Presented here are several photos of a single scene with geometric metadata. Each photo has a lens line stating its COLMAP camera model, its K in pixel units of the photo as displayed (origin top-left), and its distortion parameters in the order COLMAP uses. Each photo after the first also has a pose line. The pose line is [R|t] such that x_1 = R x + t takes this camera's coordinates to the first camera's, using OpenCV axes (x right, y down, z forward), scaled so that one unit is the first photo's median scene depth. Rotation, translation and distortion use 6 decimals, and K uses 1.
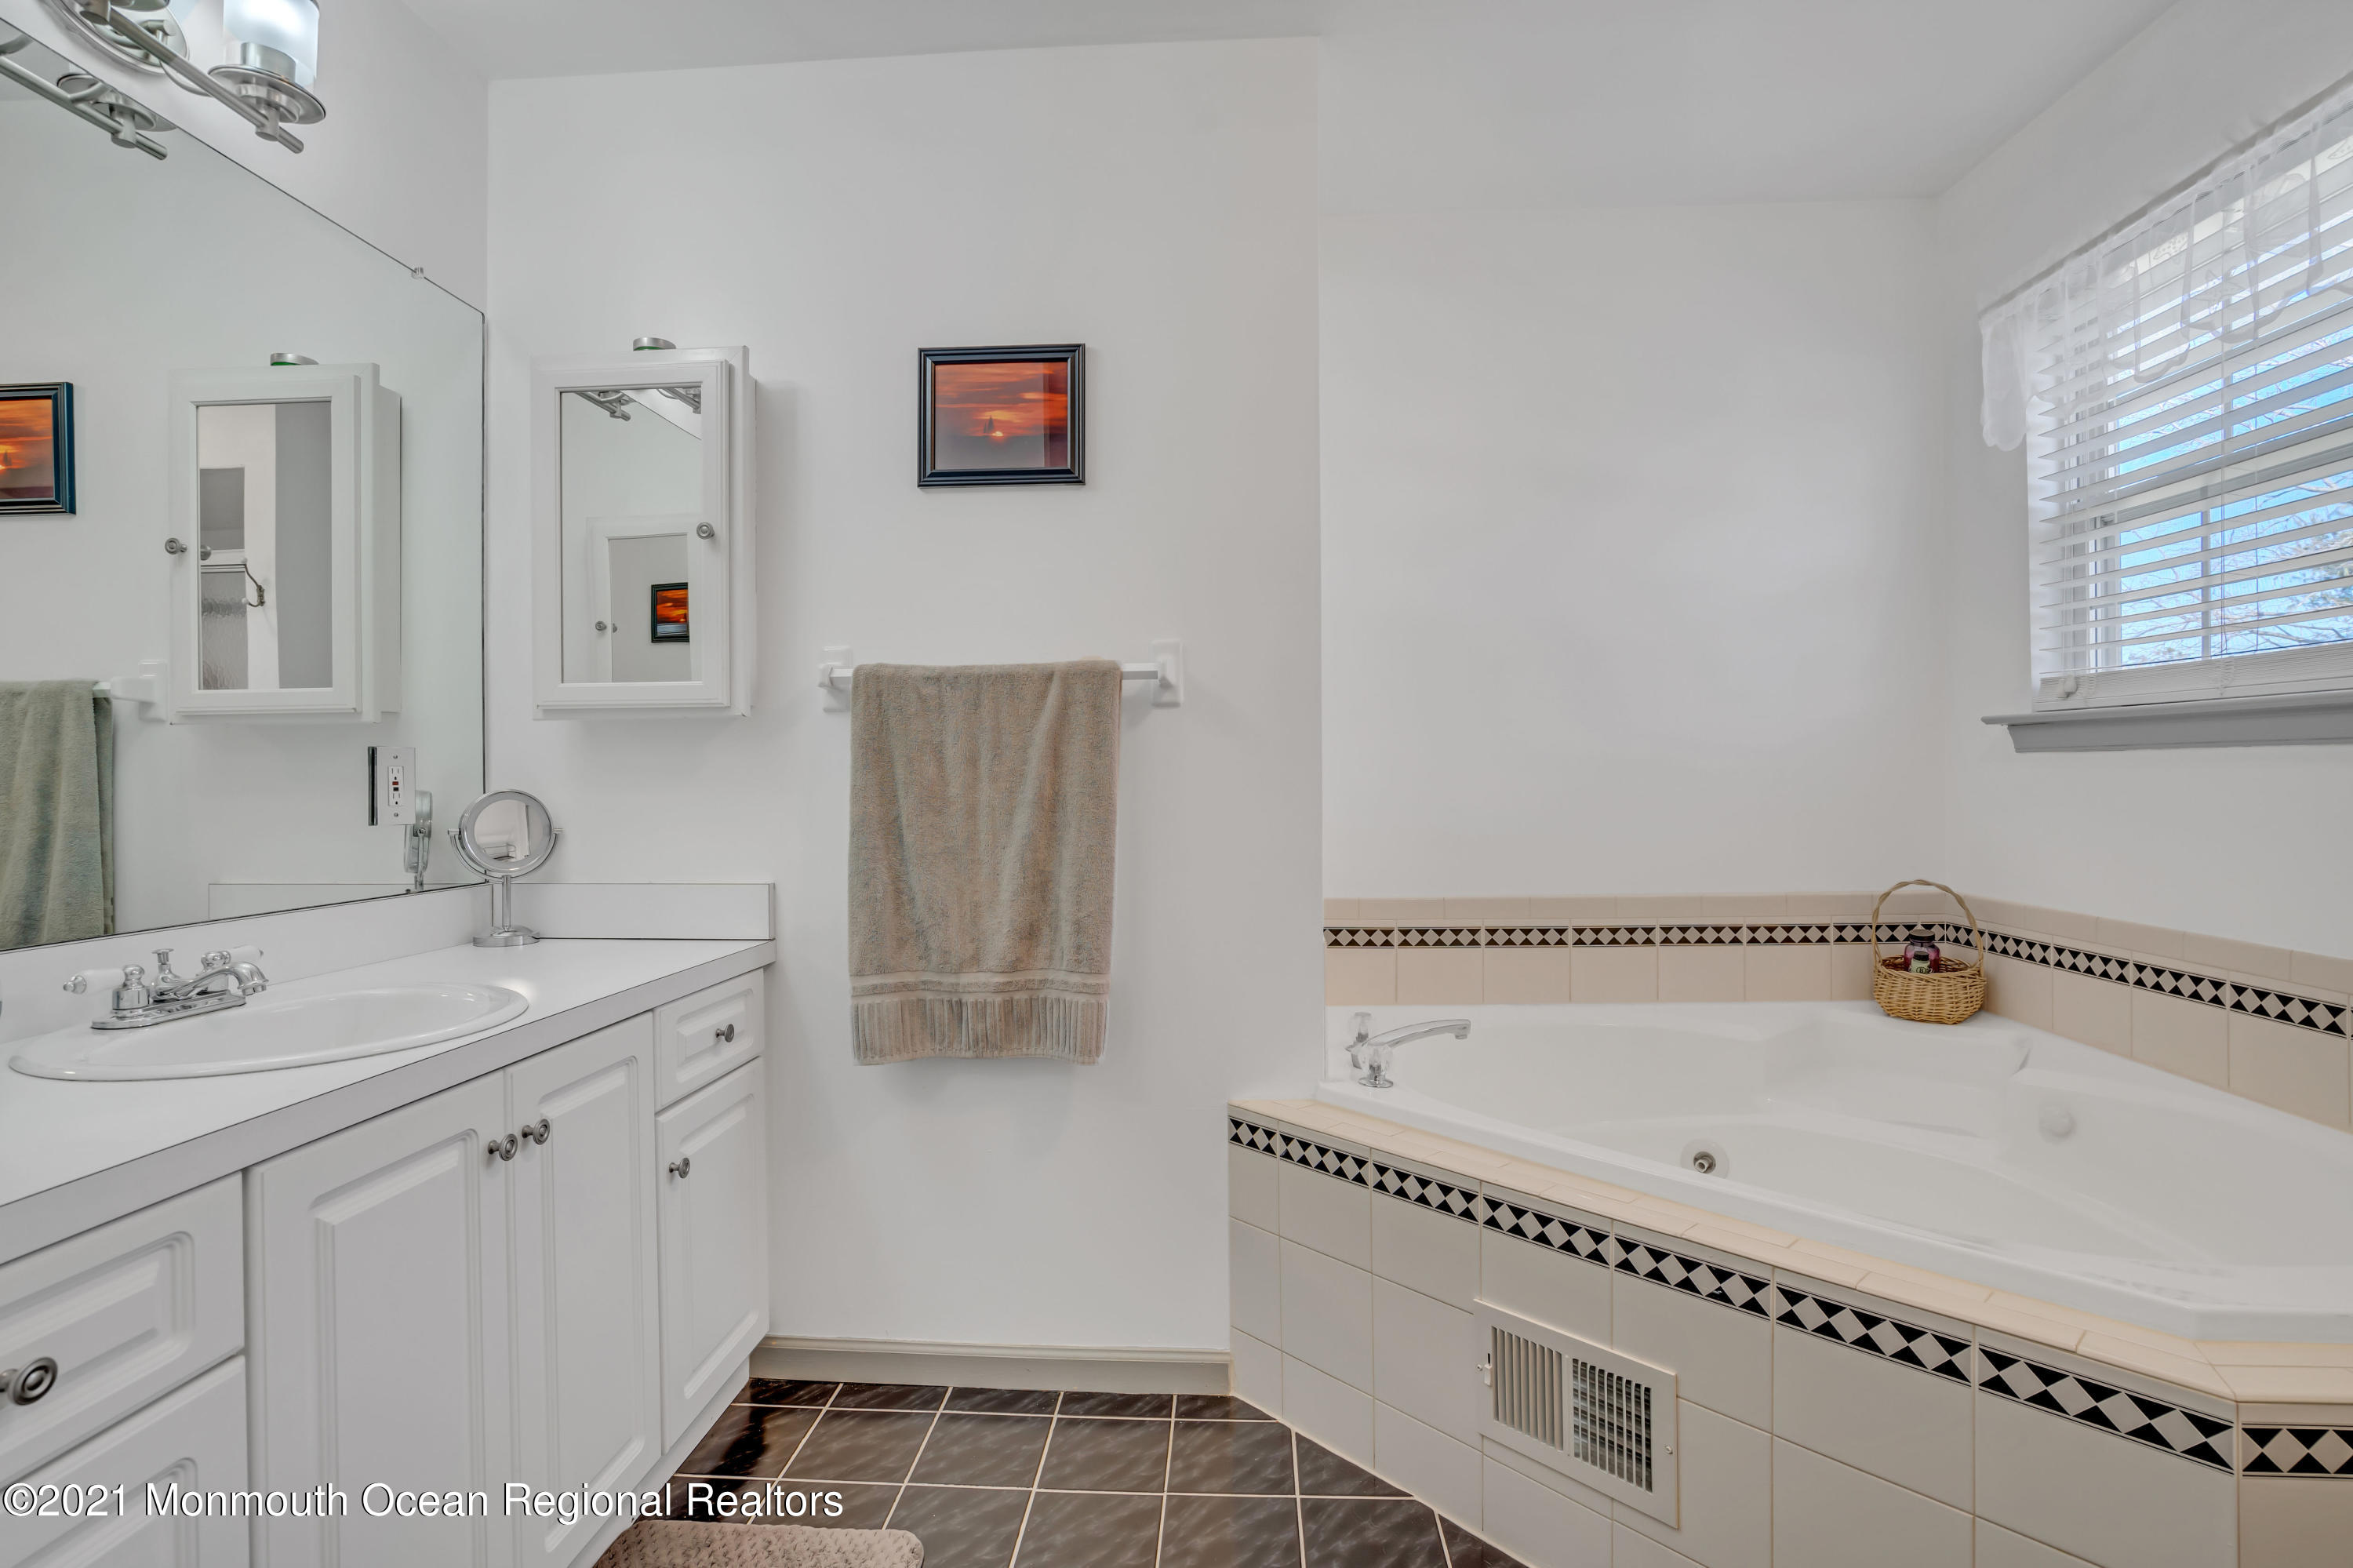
lens RADIAL K [[1100.2, 0, 1176.5], [0, 1100.2, 784.0], [0, 0, 1]] dist [-0.046365, 0.016067]
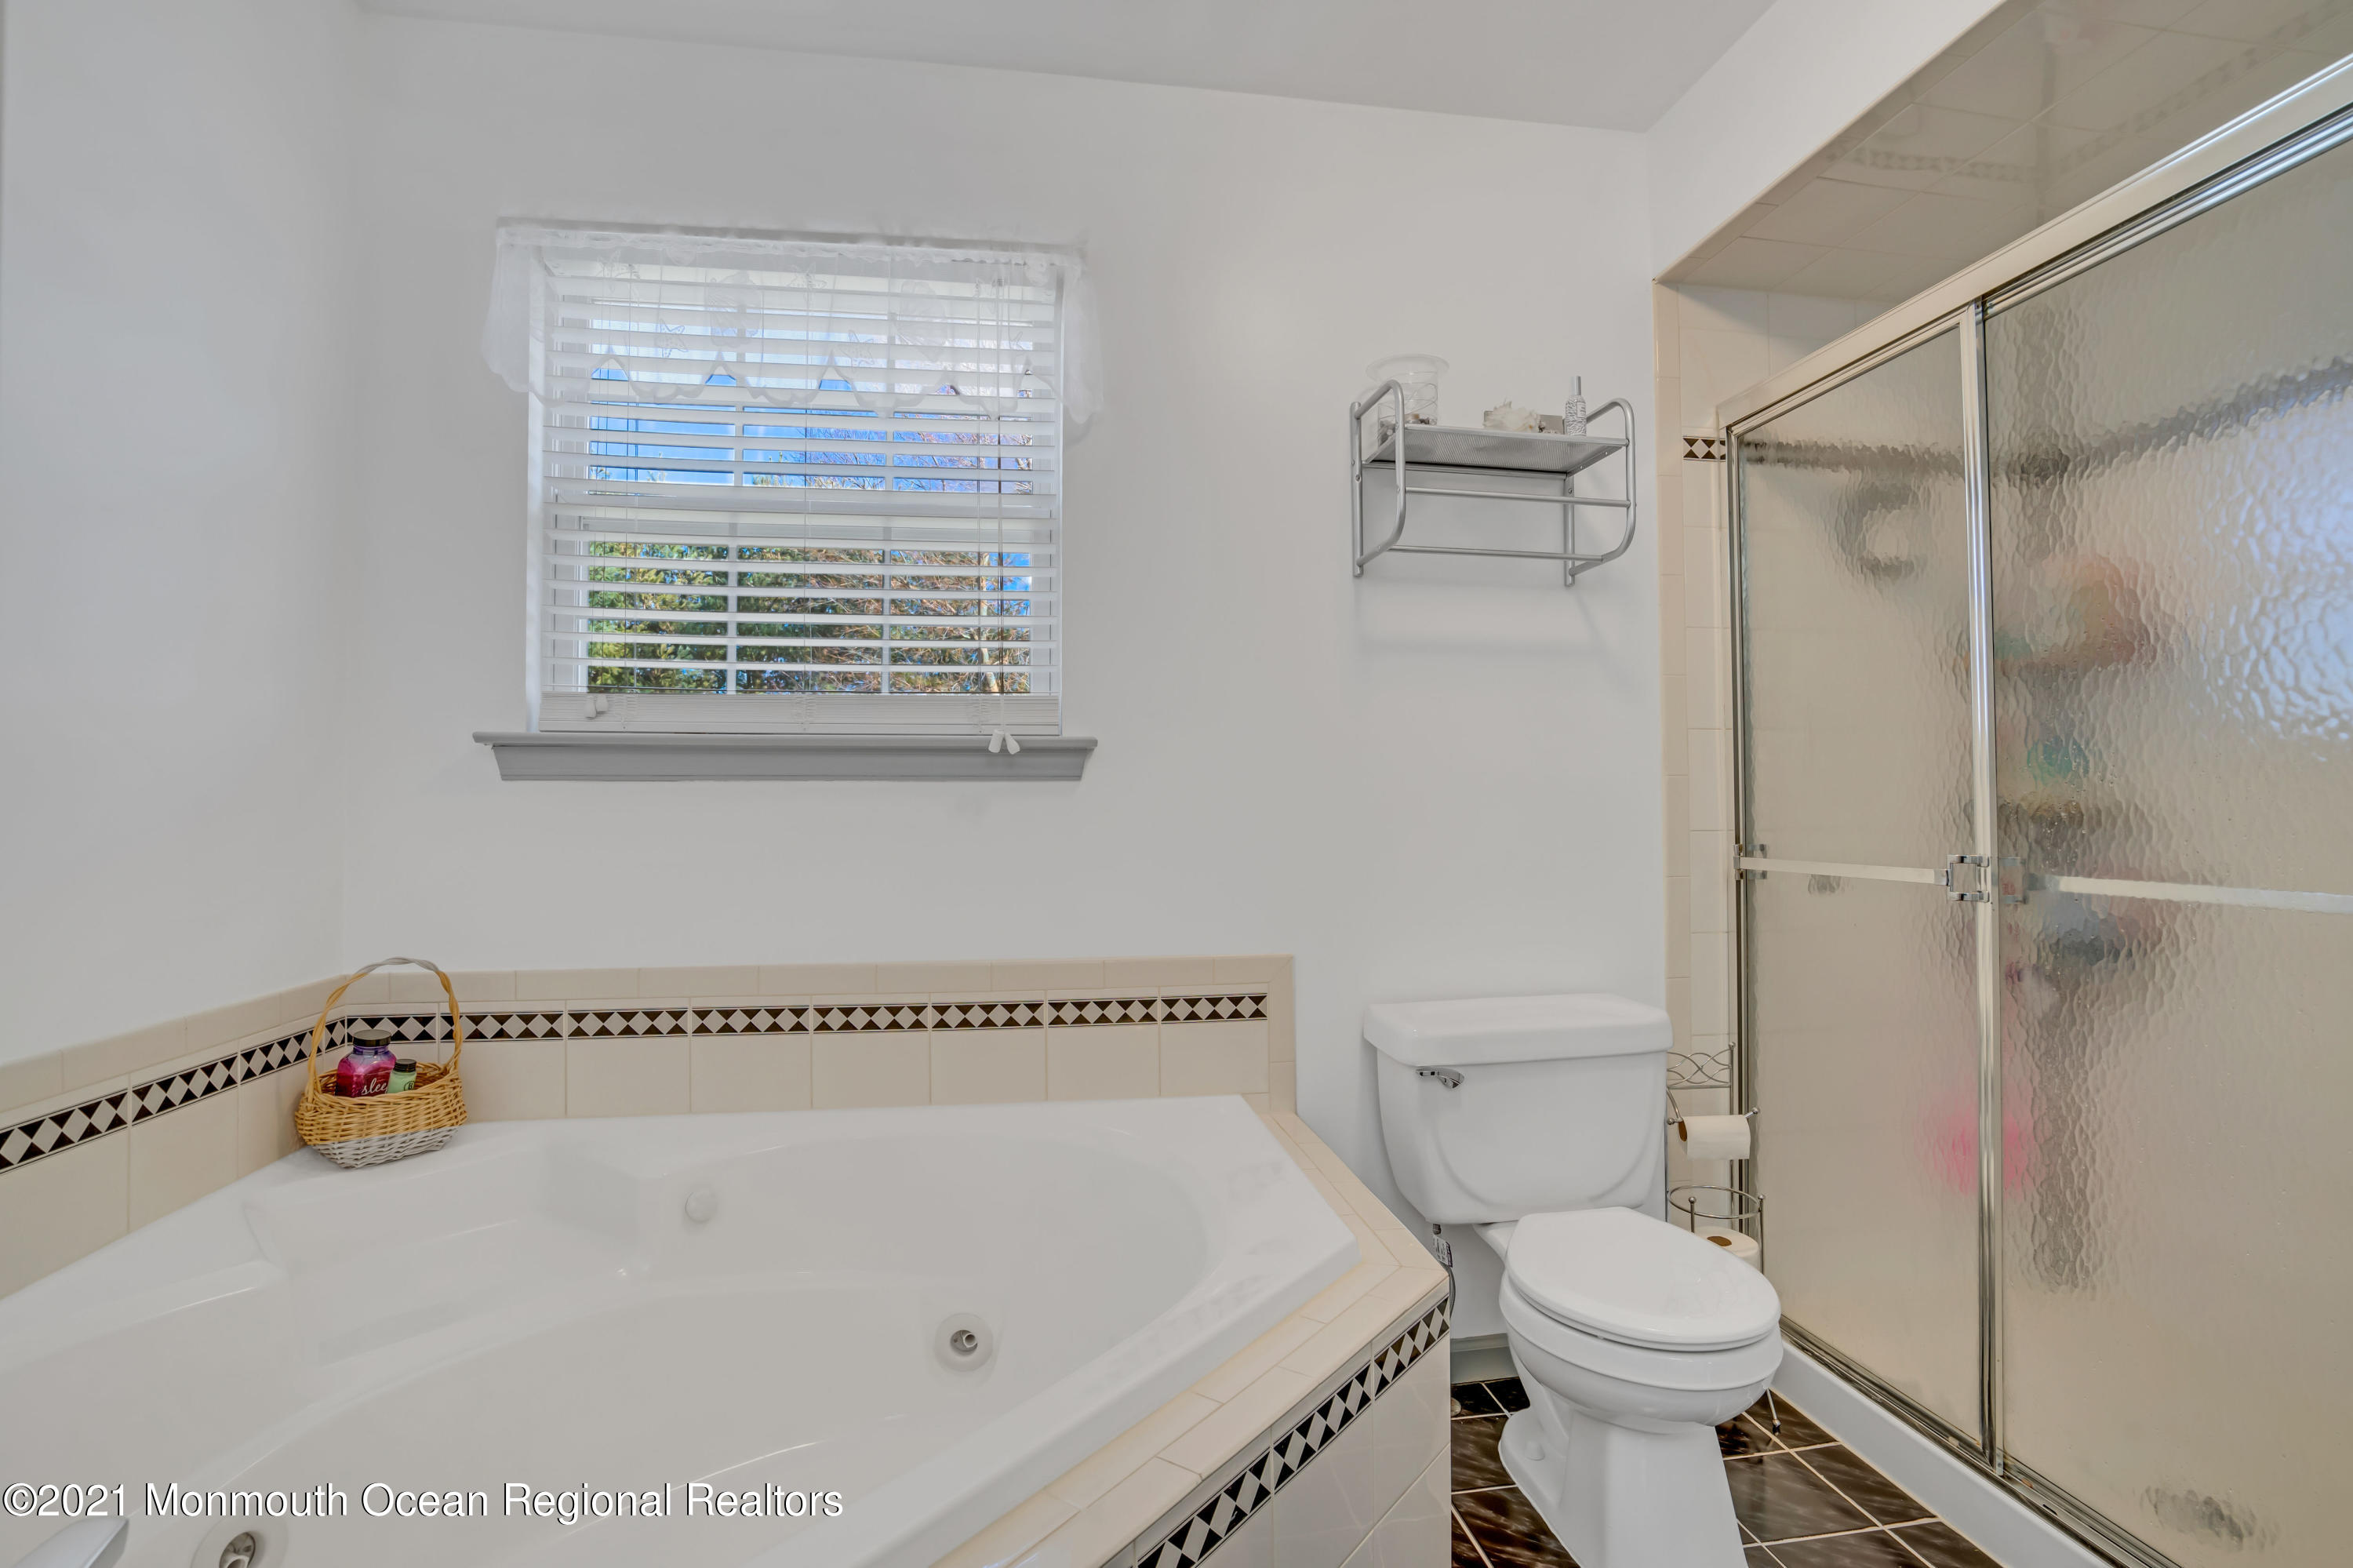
lens RADIAL K [[1100.2, 0, 1176.5], [0, 1100.2, 784.0], [0, 0, 1]] dist [-0.046365, 0.016067]
pose [[-0.204055, 0.032060, 0.978434, -0.102349], [0.012638, 0.999467, -0.030113, 0.003974], [-0.978878, 0.006221, -0.204351, 0.657593]]
